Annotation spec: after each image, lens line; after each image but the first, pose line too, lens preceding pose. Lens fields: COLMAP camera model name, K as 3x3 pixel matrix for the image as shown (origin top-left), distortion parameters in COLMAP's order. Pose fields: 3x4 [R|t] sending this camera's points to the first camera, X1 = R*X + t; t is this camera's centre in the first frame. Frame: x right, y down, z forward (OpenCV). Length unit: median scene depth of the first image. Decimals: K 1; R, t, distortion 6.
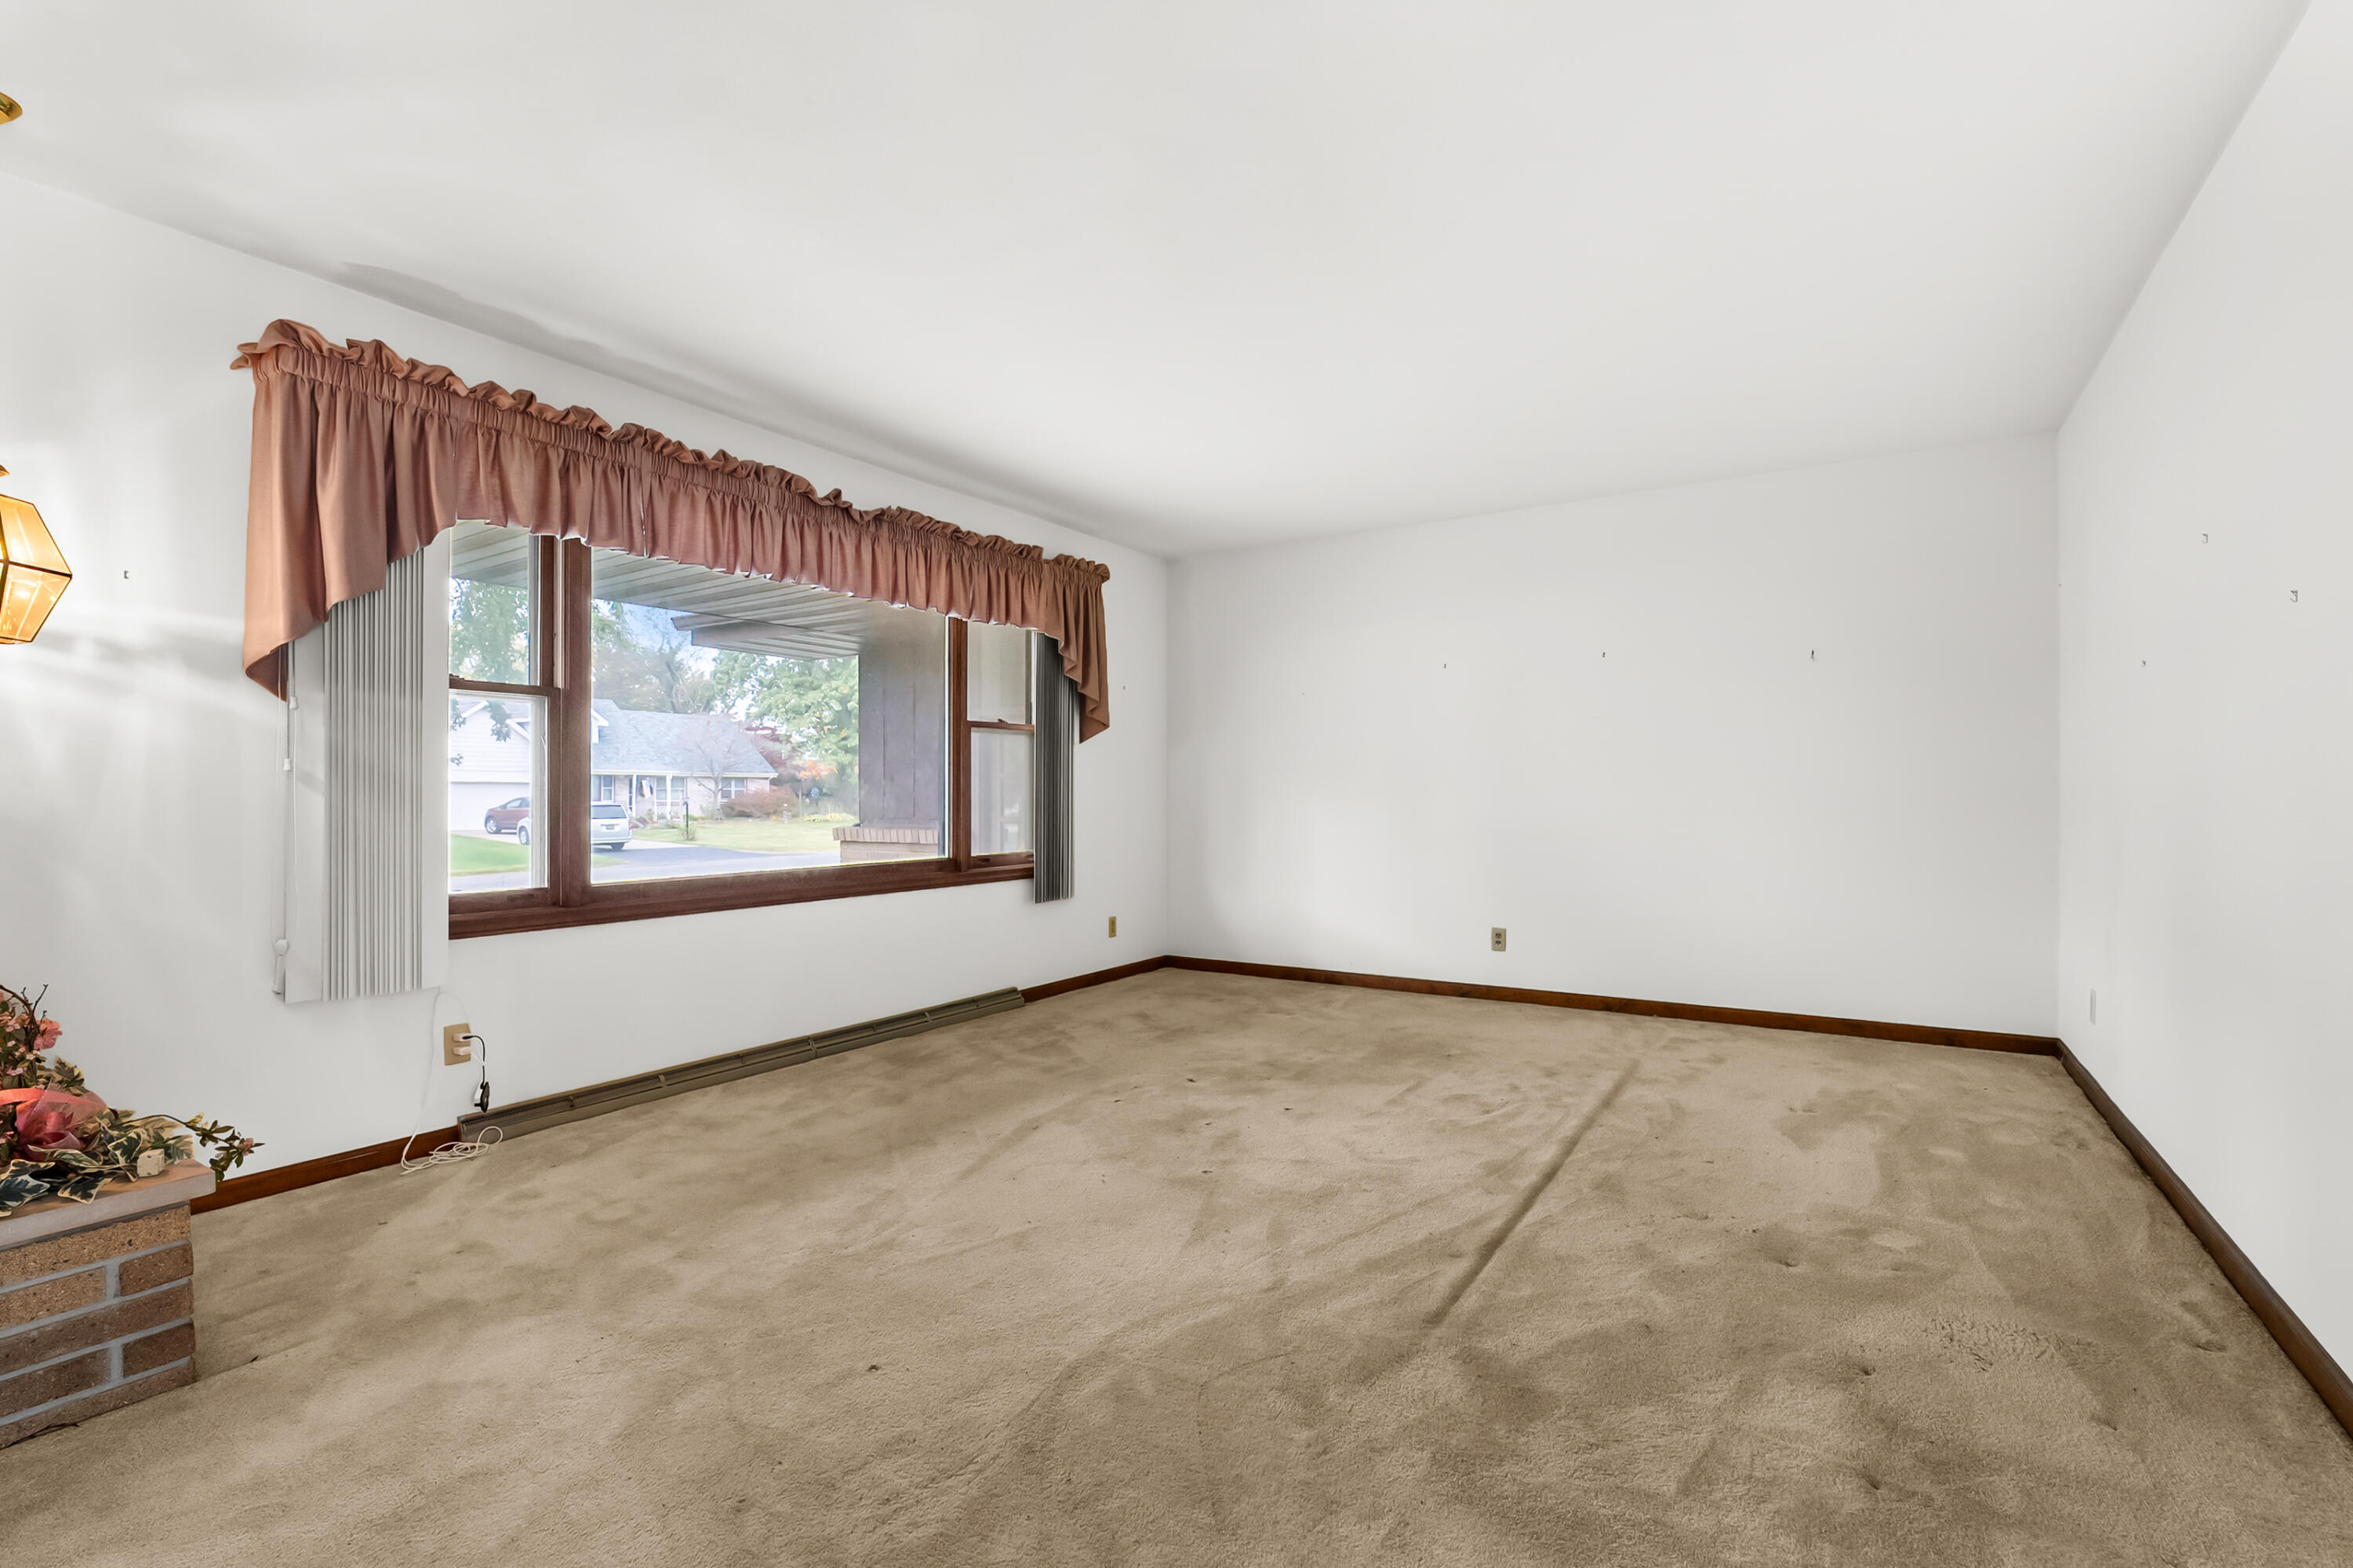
lens RADIAL K [[1061.9, 0, 1154.0], [0, 1061.9, 789.8], [0, 0, 1]] dist [-0.010041, 0.002073]
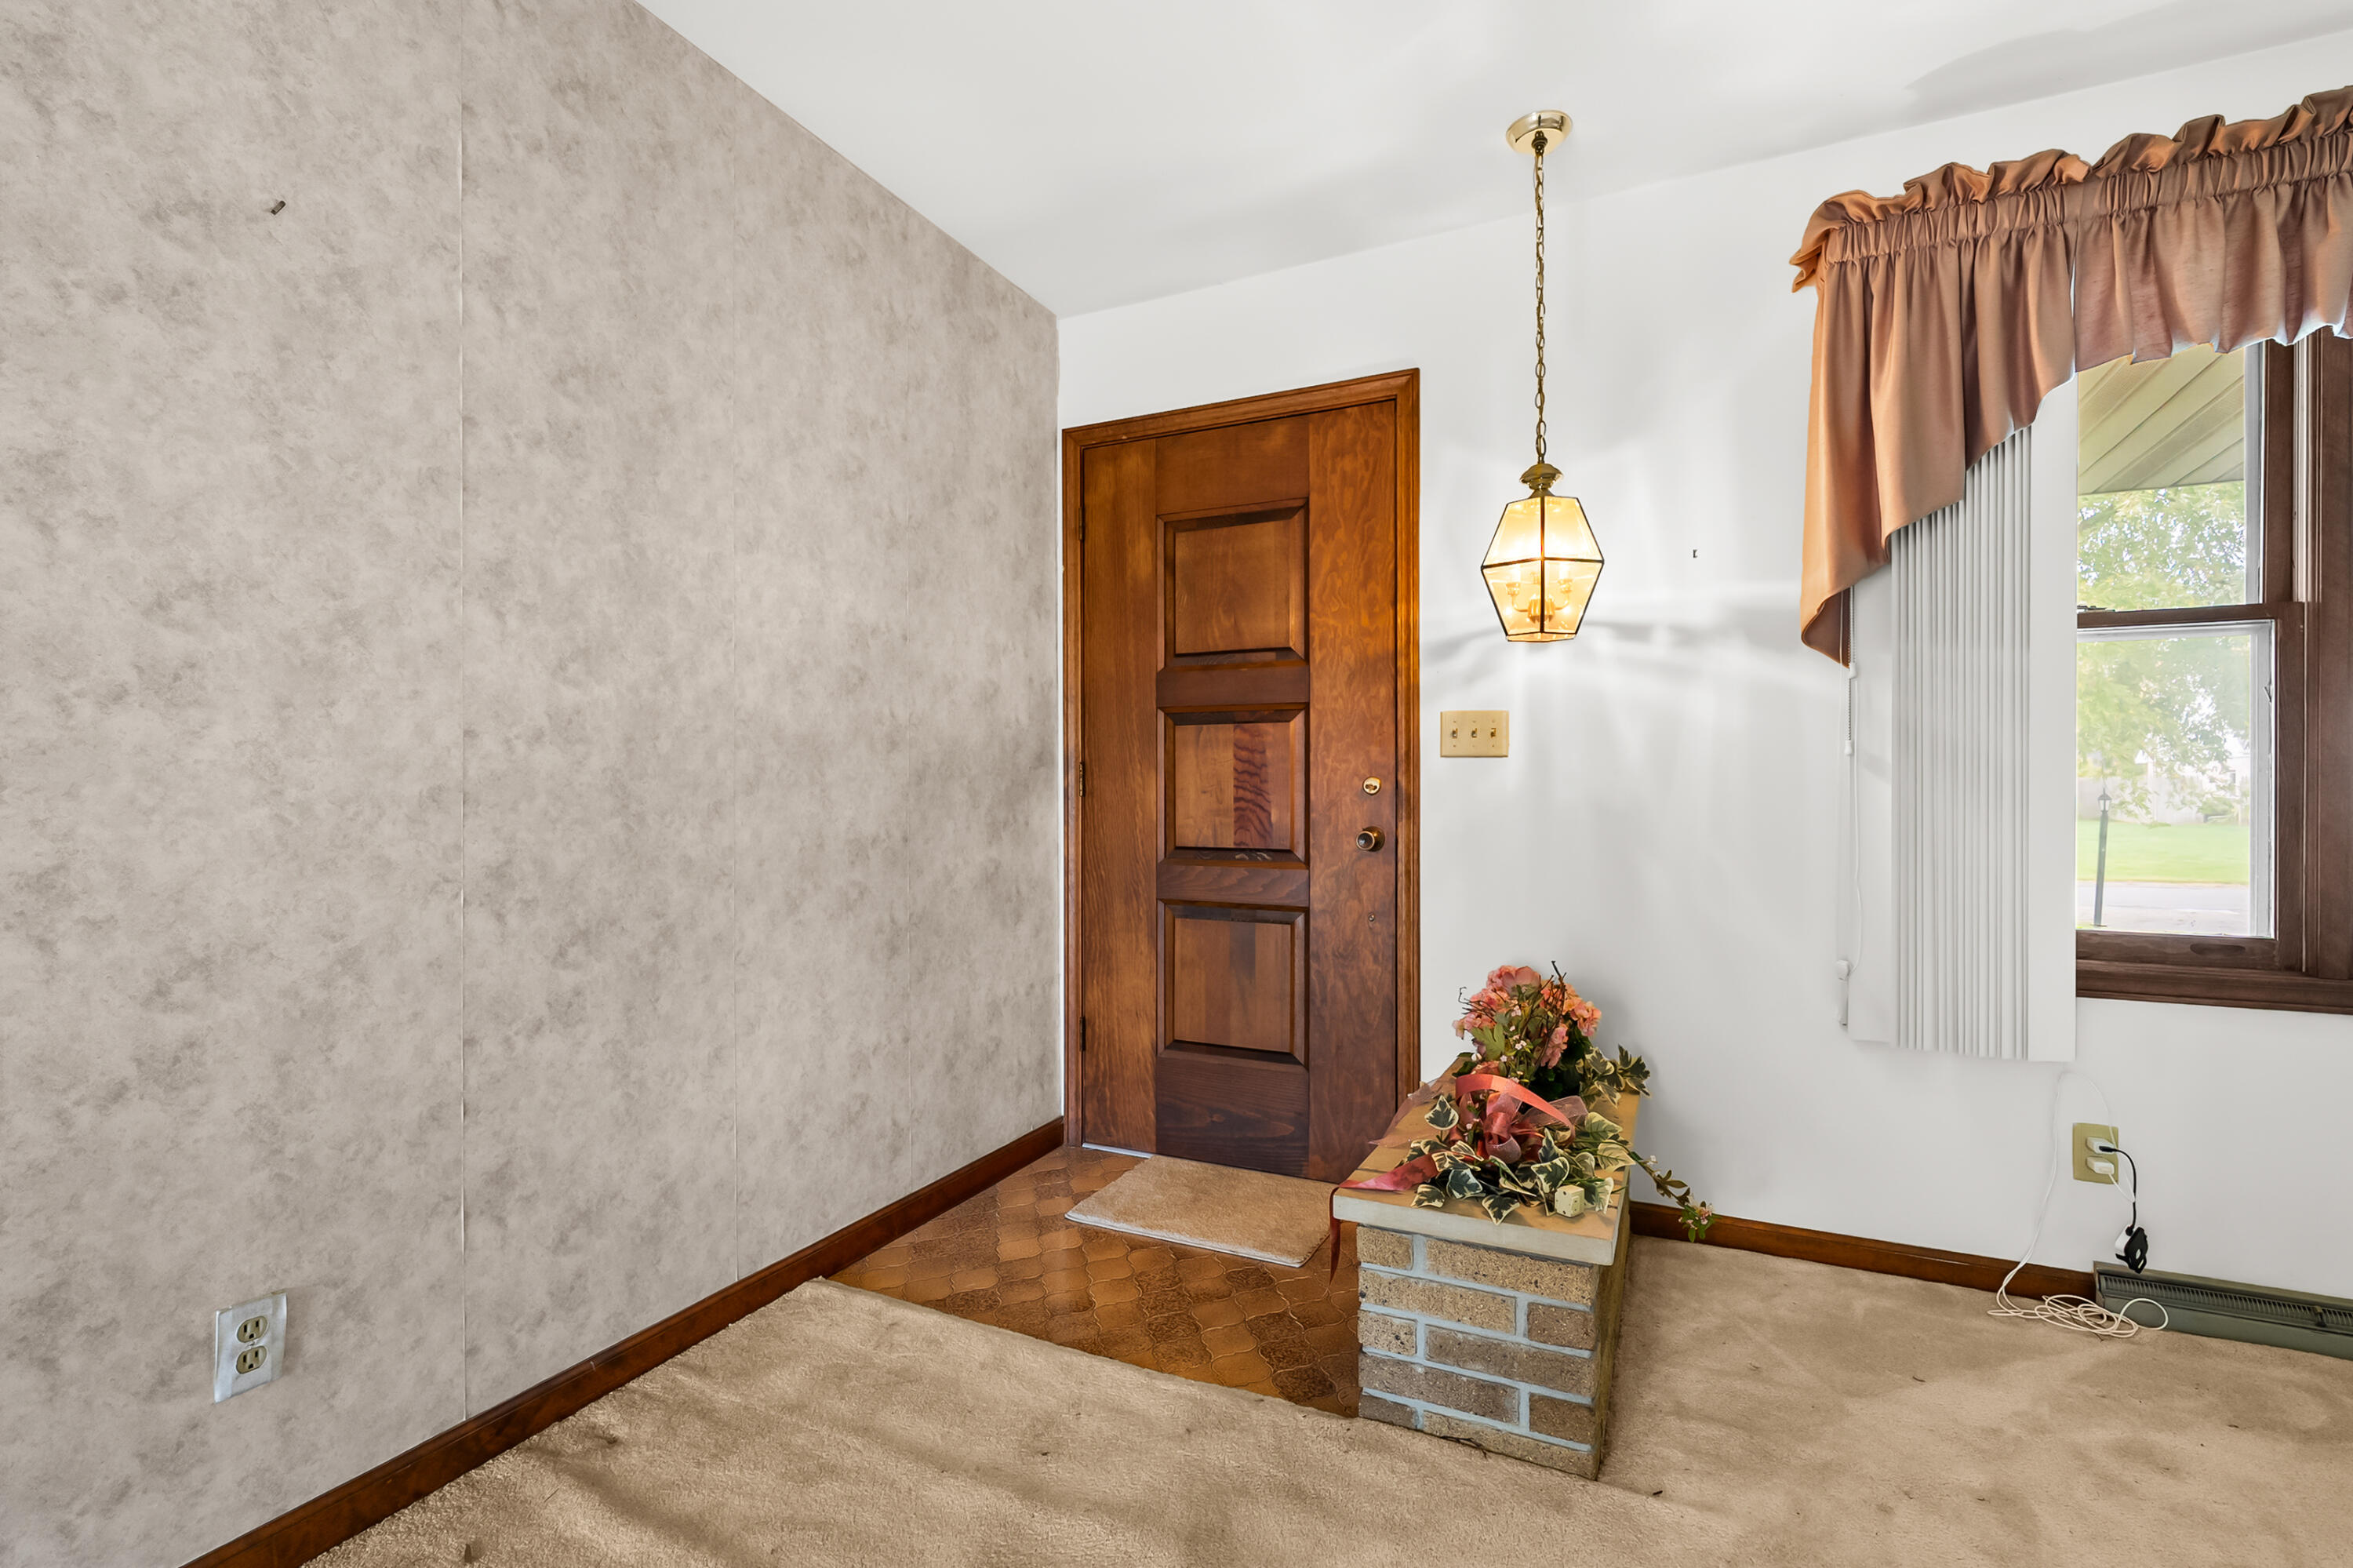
lens RADIAL K [[1061.9, 0, 1174.4], [0, 1061.9, 787.9], [0, 0, 1]] dist [-0.010041, 0.002073]
pose [[0.128381, 0.002750, -0.991721, -0.071832], [0.005888, 0.999976, 0.003535, 0.002035], [0.991707, -0.006293, 0.128362, 0.347106]]
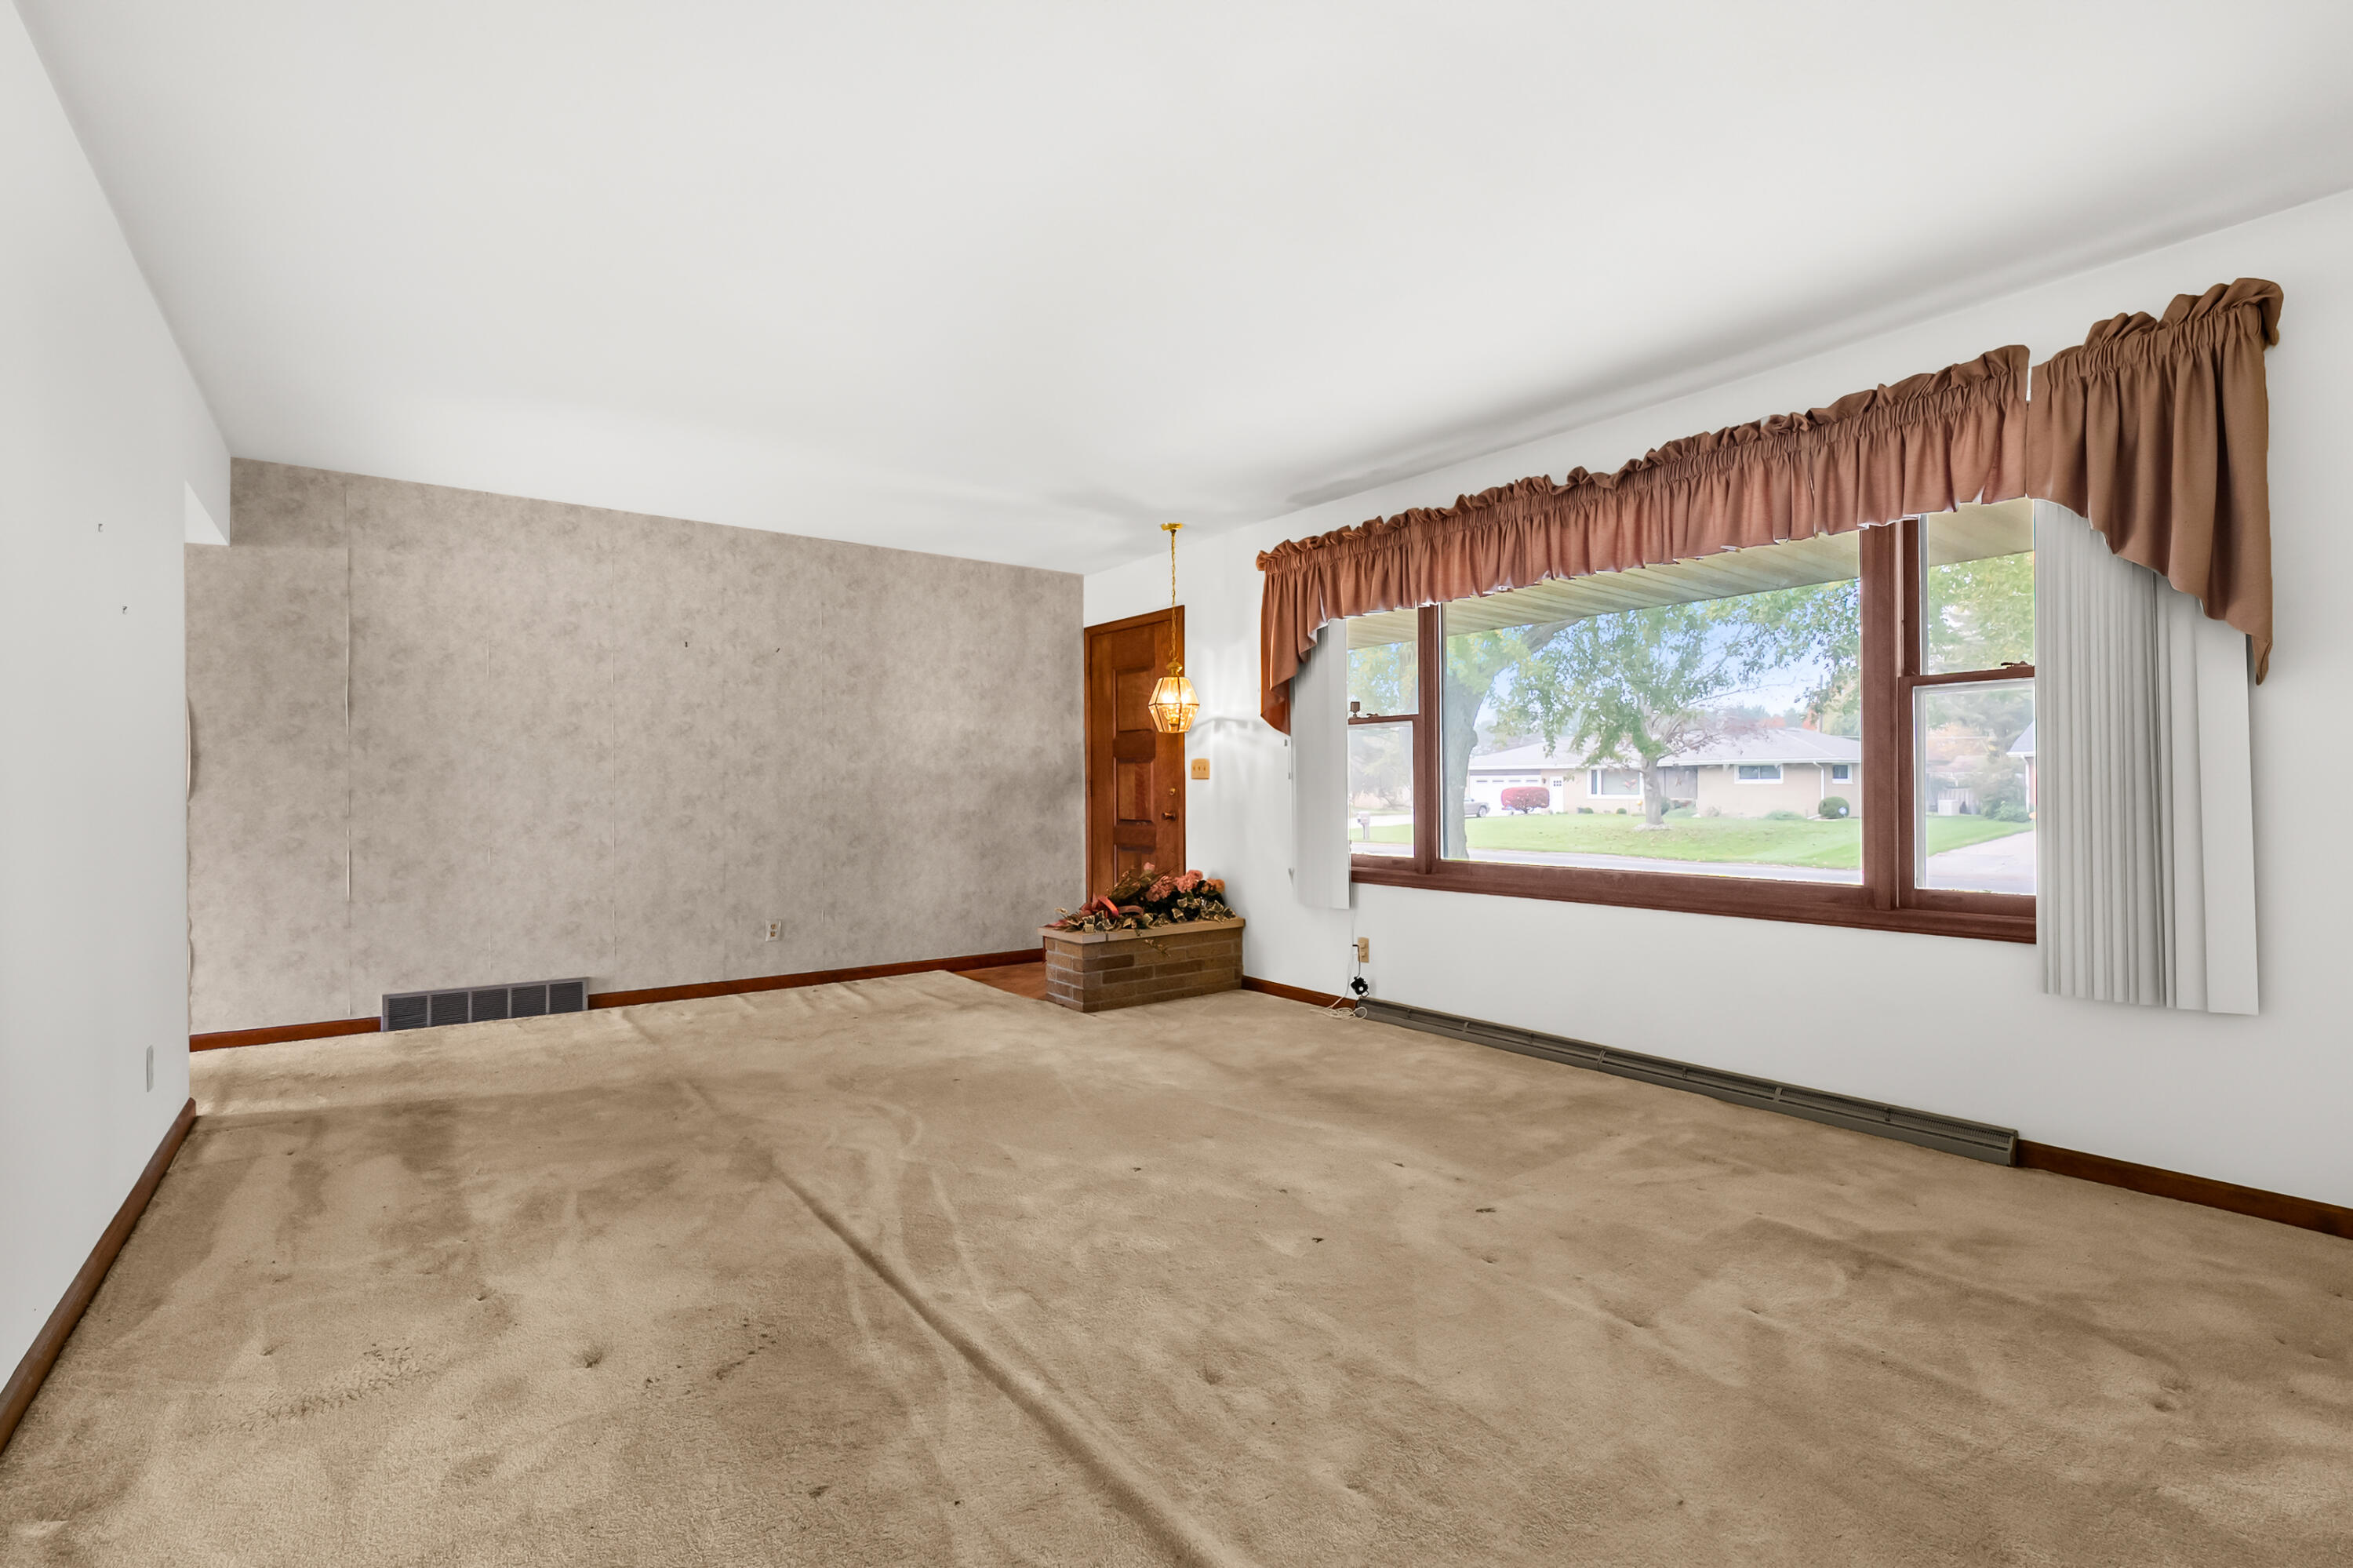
lens RADIAL K [[1061.9, 0, 1159.4], [0, 1061.9, 786.4], [0, 0, 1]] dist [-0.010041, 0.002073]
pose [[-0.348076, 0.003344, -0.937460, 0.962844], [0.009890, 0.999951, -0.000105, -0.005800], [0.937414, -0.009308, -0.348092, 1.320355]]
